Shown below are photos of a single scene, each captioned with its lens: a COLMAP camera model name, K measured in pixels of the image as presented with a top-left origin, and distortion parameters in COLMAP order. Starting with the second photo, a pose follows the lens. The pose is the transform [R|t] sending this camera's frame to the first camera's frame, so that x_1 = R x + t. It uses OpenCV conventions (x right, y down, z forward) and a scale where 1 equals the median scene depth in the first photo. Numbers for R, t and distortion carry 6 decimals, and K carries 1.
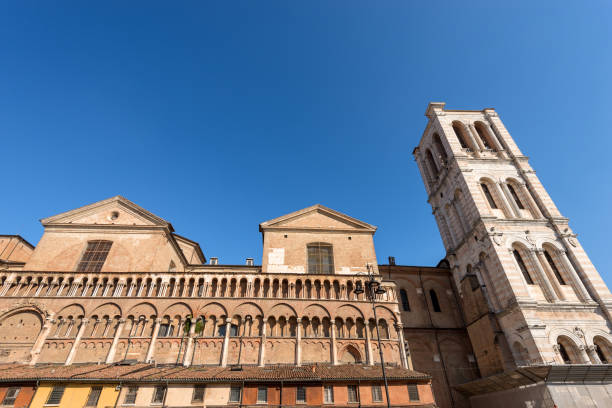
lens RADIAL K [[277.9, 0, 300.4], [0, 277.9, 206.8], [0, 0, 1]] dist [0.007544, -0.002943]
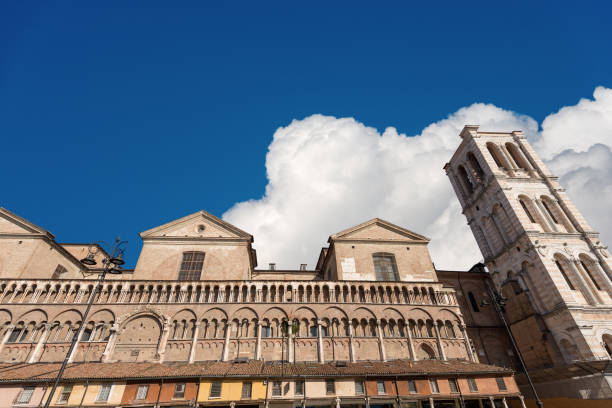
lens RADIAL K [[263.3, 0, 310.0], [0, 263.3, 207.9], [0, 0, 1]] dist [0.006882, -0.002328]
pose [[0.999744, 0.002822, 0.022463, -0.295649], [-0.002867, 0.999994, 0.001967, -0.064588], [-0.022457, -0.002031, 0.999746, -0.085070]]
